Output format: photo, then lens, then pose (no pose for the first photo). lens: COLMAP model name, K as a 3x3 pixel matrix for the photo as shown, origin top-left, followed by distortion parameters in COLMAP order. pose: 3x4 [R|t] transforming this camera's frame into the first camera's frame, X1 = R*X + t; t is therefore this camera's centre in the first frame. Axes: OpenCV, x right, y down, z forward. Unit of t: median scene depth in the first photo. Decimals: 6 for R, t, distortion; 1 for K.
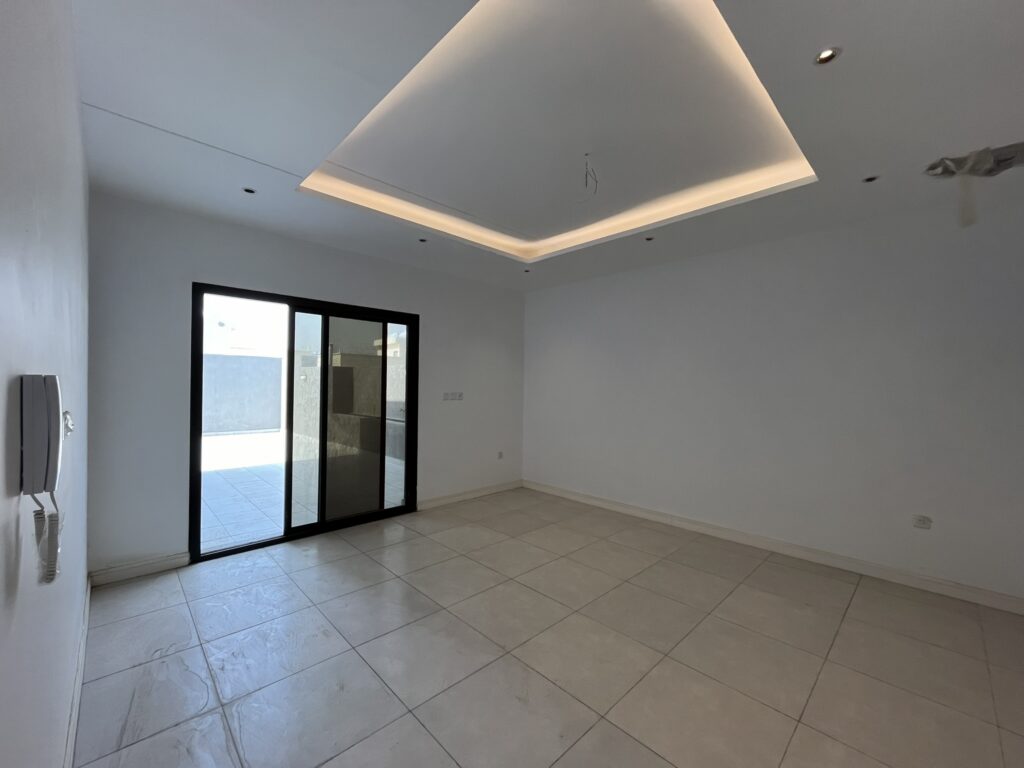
lens RADIAL K [[411.3, 0, 512.0], [0, 411.3, 384.0], [0, 0, 1]] dist [0.000798, -0.000176]
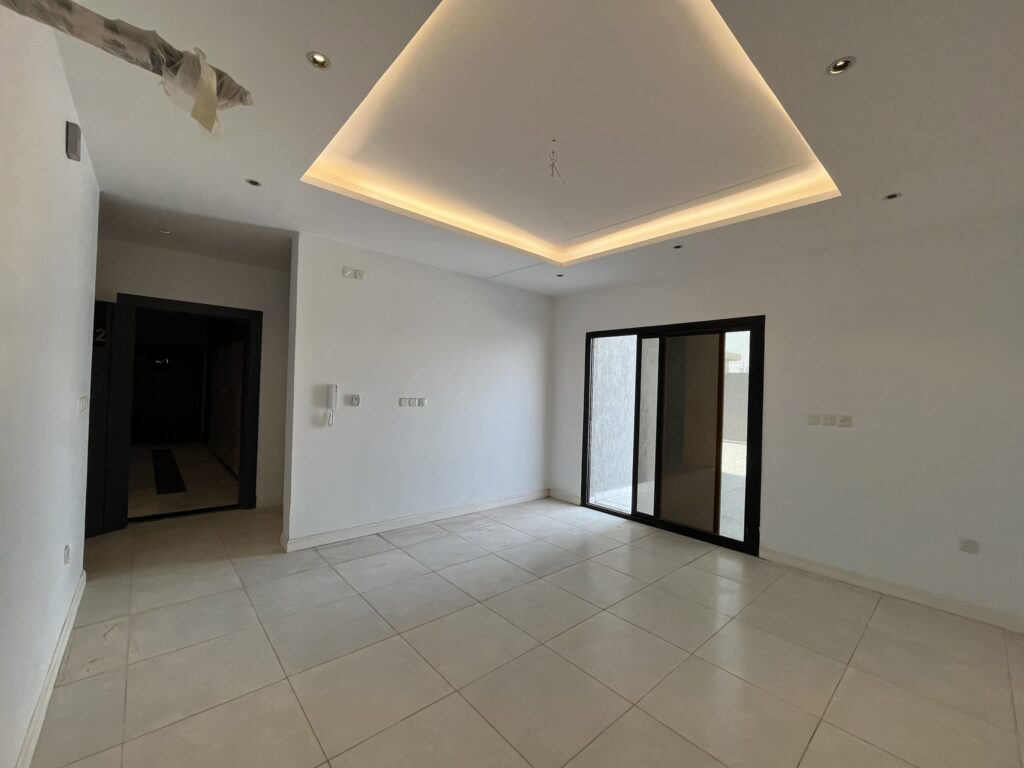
lens RADIAL K [[411.3, 0, 512.0], [0, 411.3, 384.0], [0, 0, 1]] dist [0.000798, -0.000176]
pose [[-0.027496, -0.026055, -0.999282, 0.634355], [-0.032081, 0.999168, -0.025169, 0.004890], [0.999107, 0.031366, -0.028309, 0.556282]]
